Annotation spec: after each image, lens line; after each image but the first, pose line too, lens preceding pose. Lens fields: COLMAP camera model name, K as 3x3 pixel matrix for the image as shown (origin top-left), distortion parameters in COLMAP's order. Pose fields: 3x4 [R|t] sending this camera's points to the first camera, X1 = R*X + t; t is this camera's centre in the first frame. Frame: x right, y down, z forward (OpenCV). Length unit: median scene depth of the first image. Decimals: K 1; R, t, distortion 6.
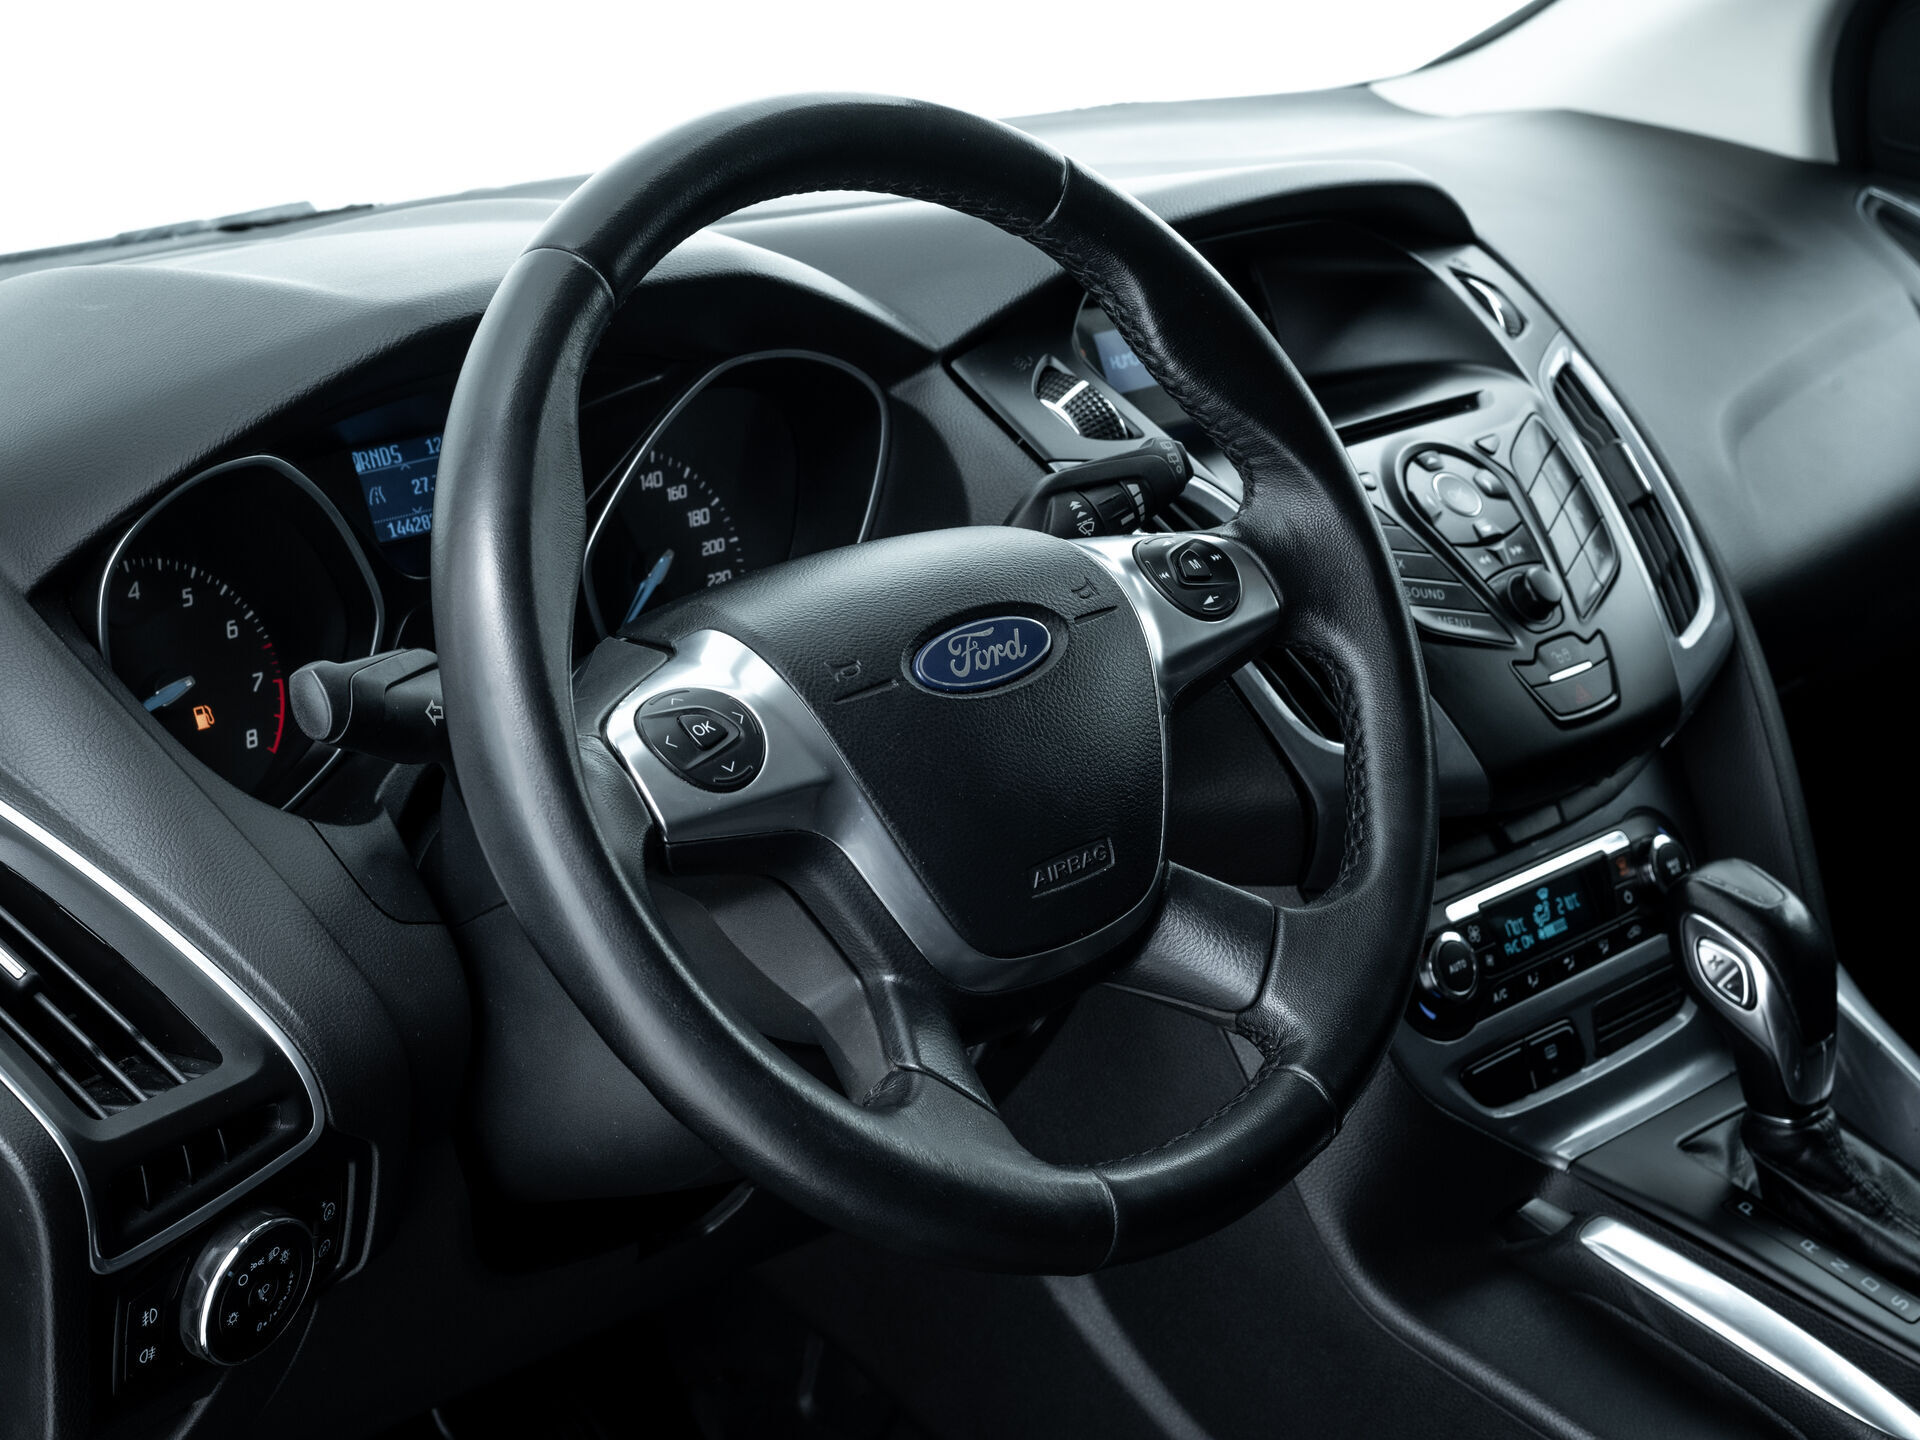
lens RADIAL K [[3205.0, 0, 960.0], [0, 3205.0, 720.0], [0, 0, 1]] dist [0.011053, 0.023066]
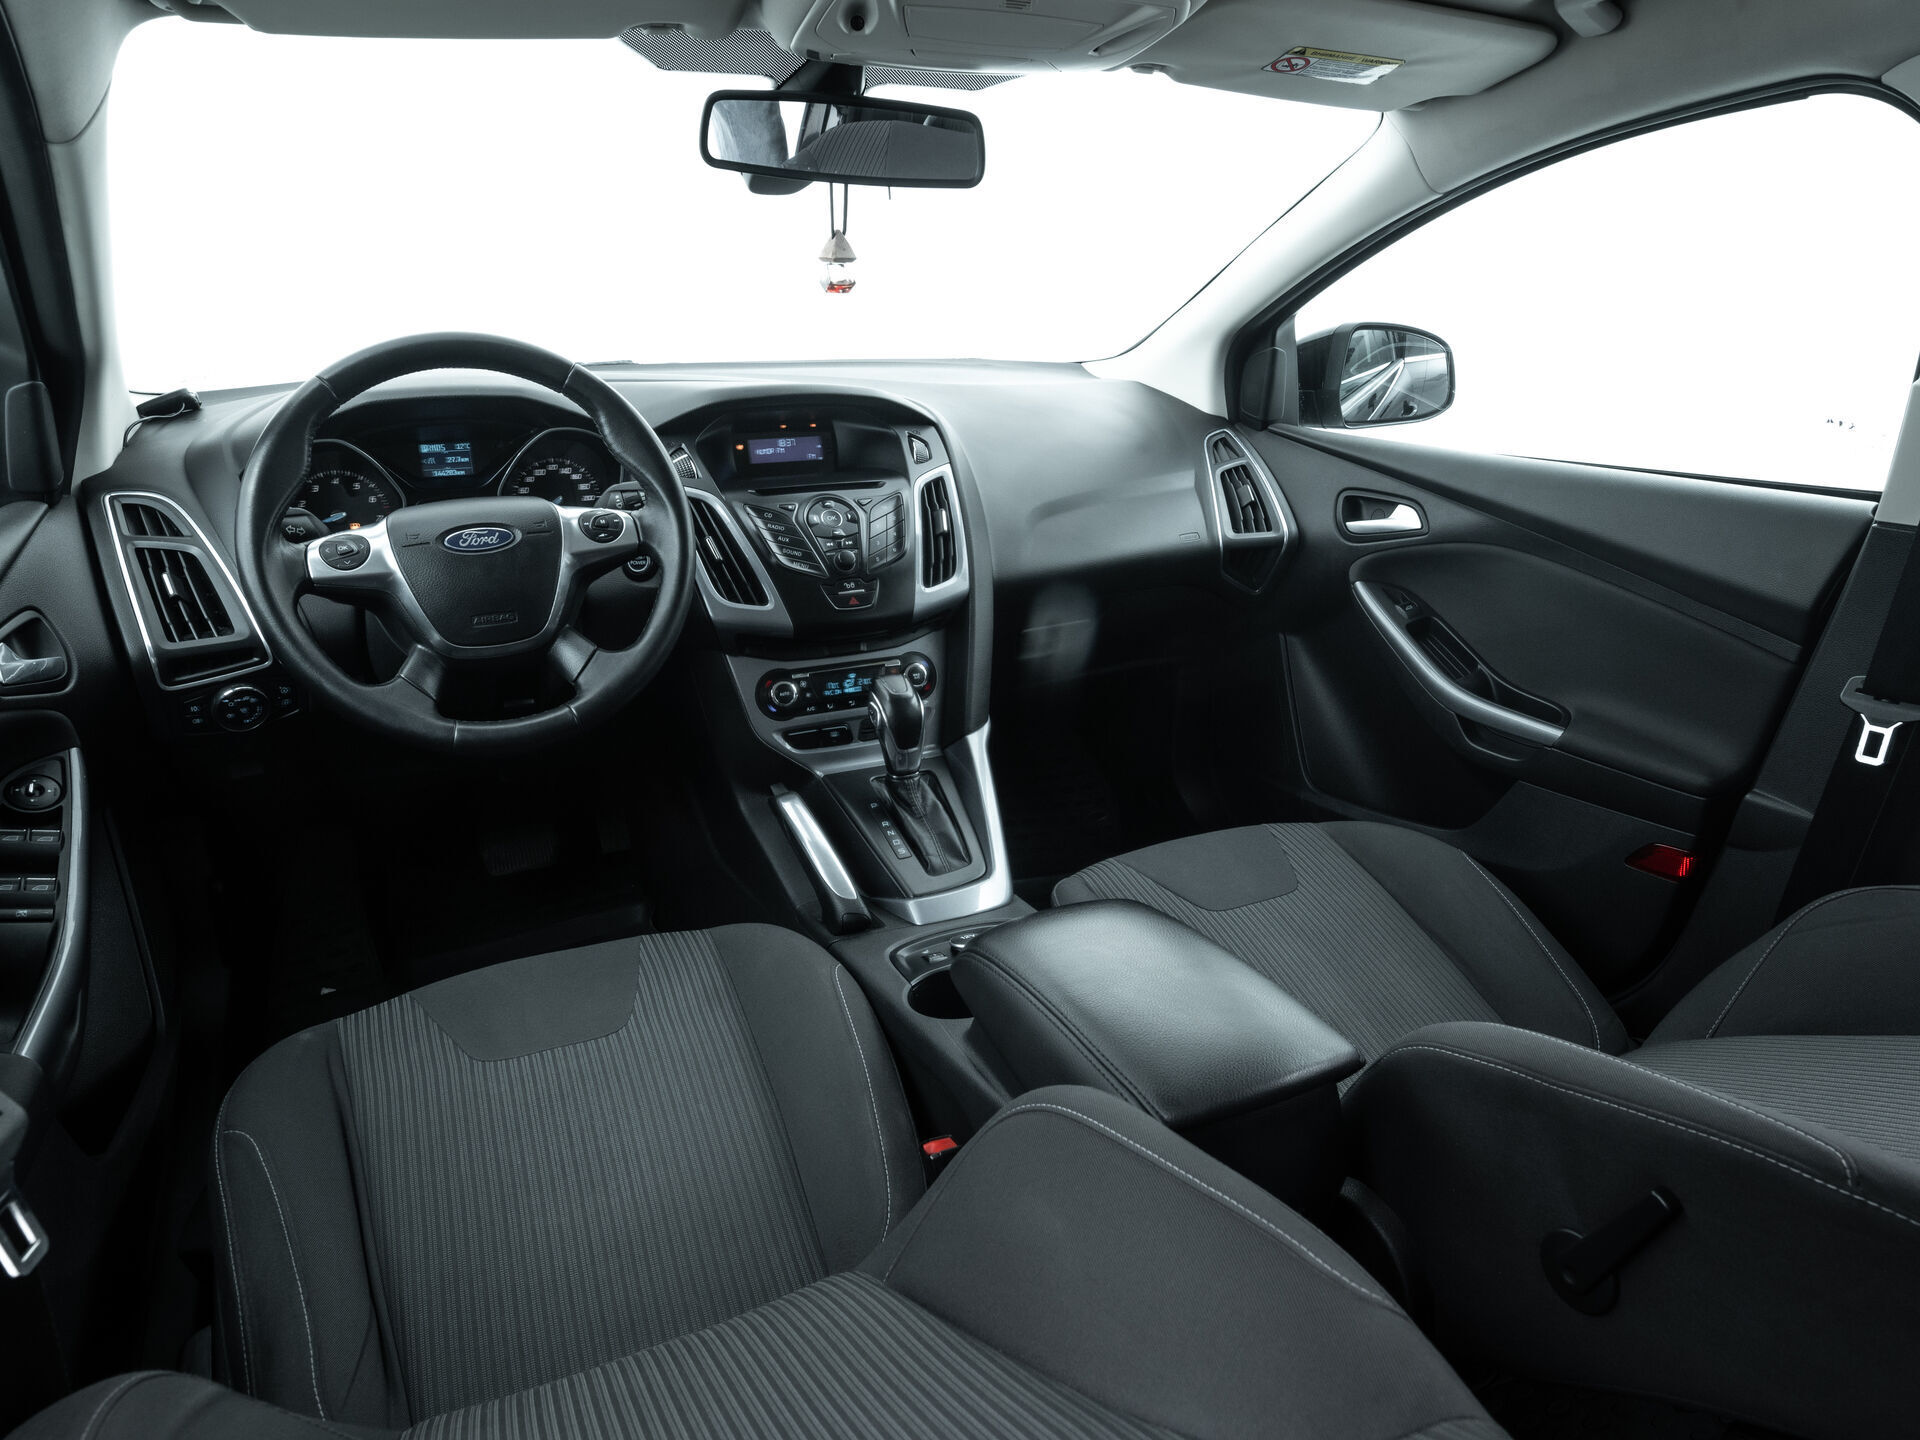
lens RADIAL K [[1258.8, 0, 960.0], [0, 1258.8, 720.0], [0, 0, 1]] dist [-0.031622, 0.020328]
pose [[0.942066, 0.192345, -0.274802, 0.581415], [-0.162549, 0.978417, 0.127588, -0.058720], [0.293411, -0.075528, 0.952998, 0.044044]]
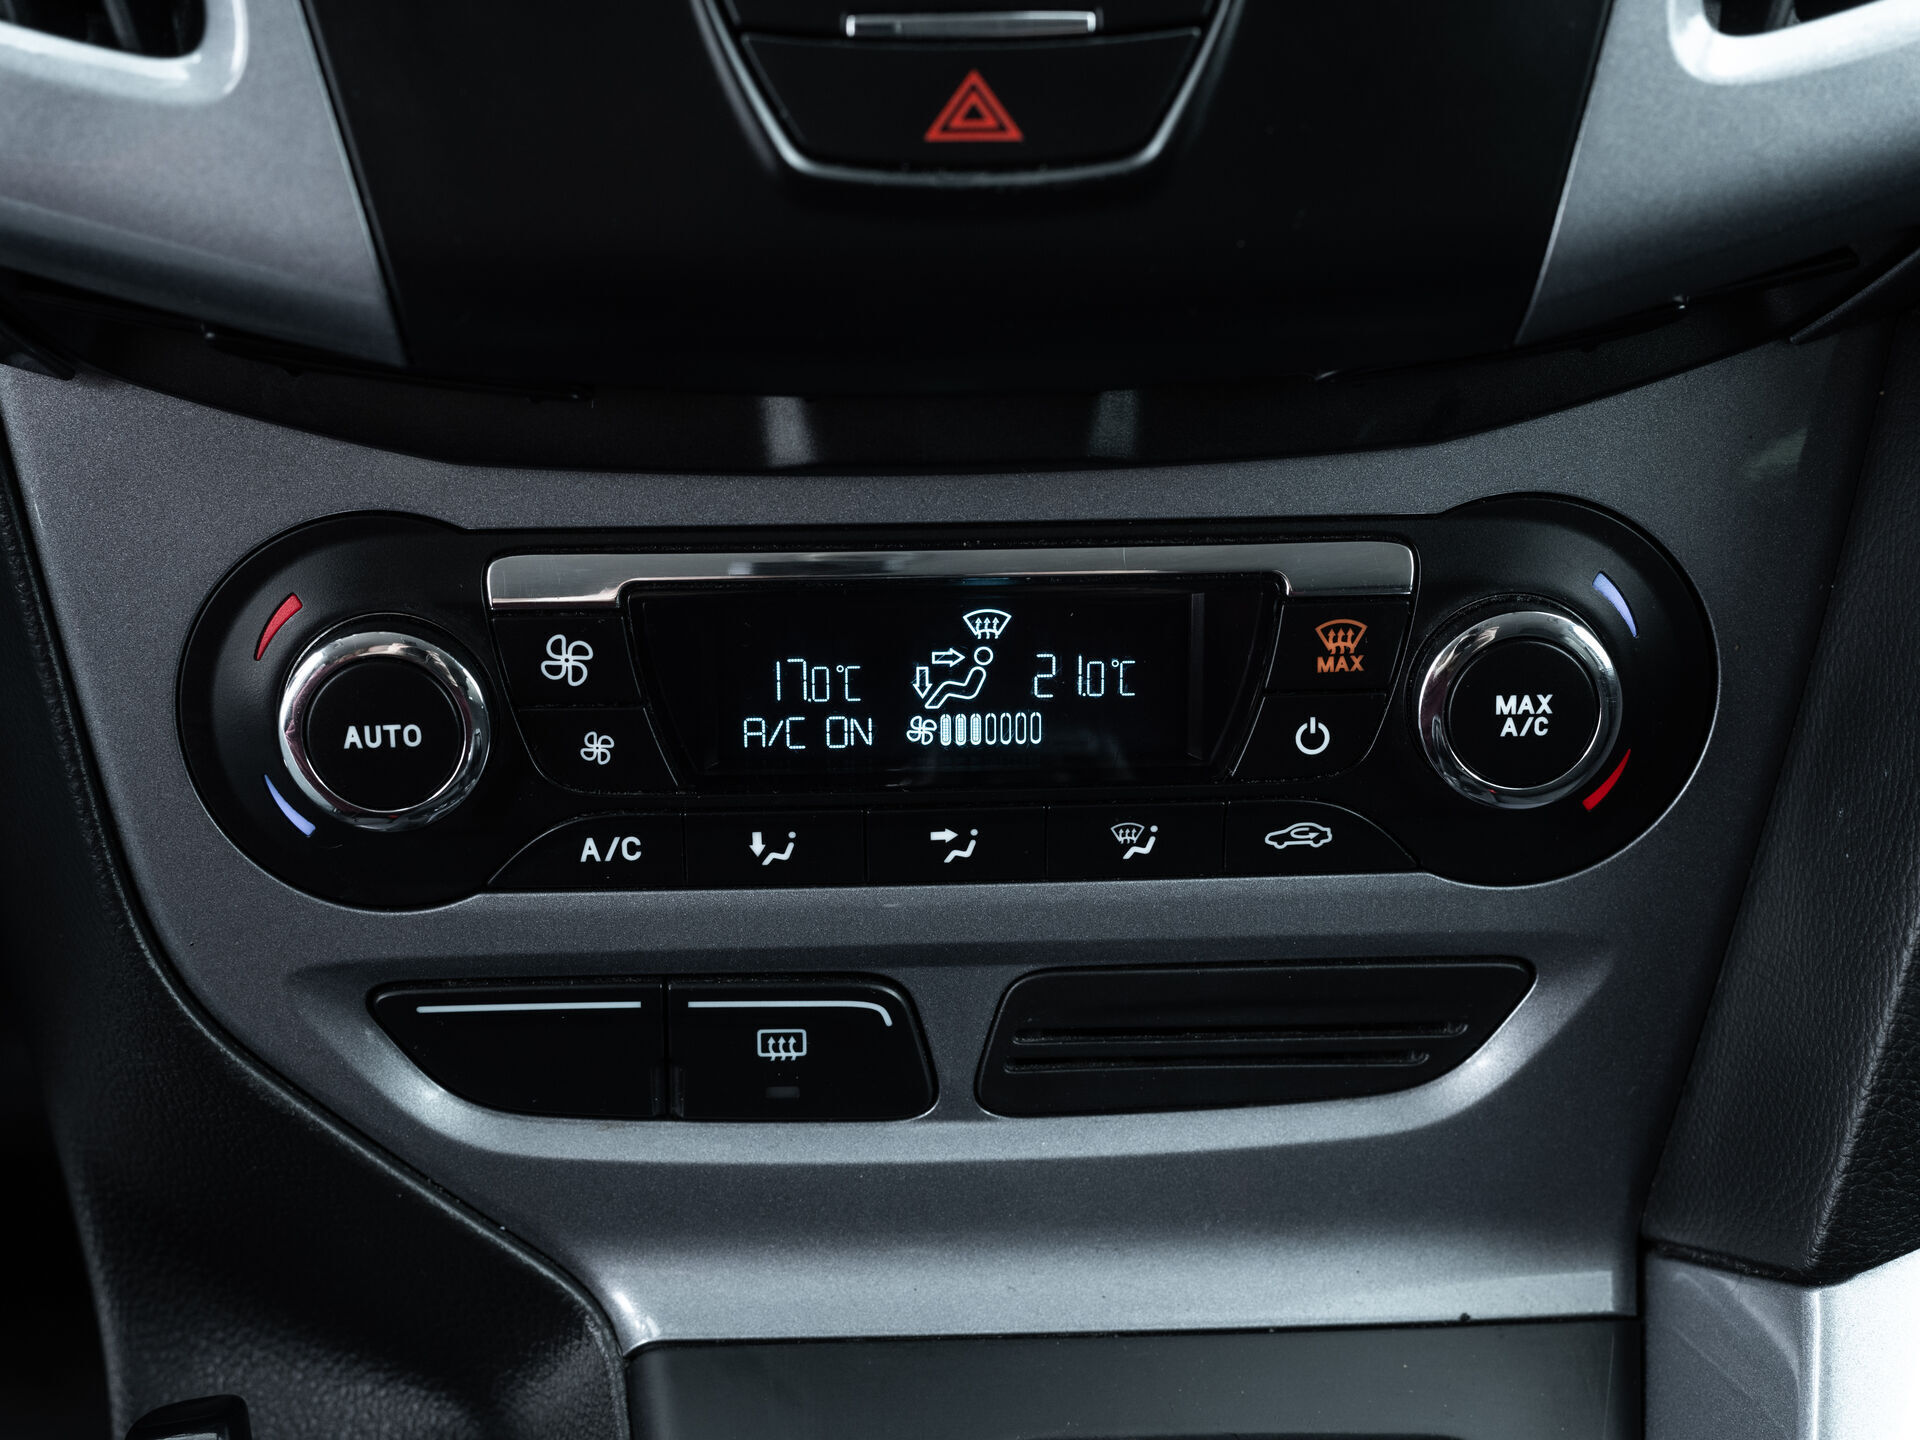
lens RADIAL K [[3435.1, 0, 960.0], [0, 3435.1, 720.0], [0, 0, 1]] dist [-0.005720, -0.072399]
pose [[0.744151, 0.469635, -0.475060, 0.367339], [-0.237129, 0.850553, 0.469393, -0.106183], [0.624507, -0.236648, 0.744304, 0.768342]]
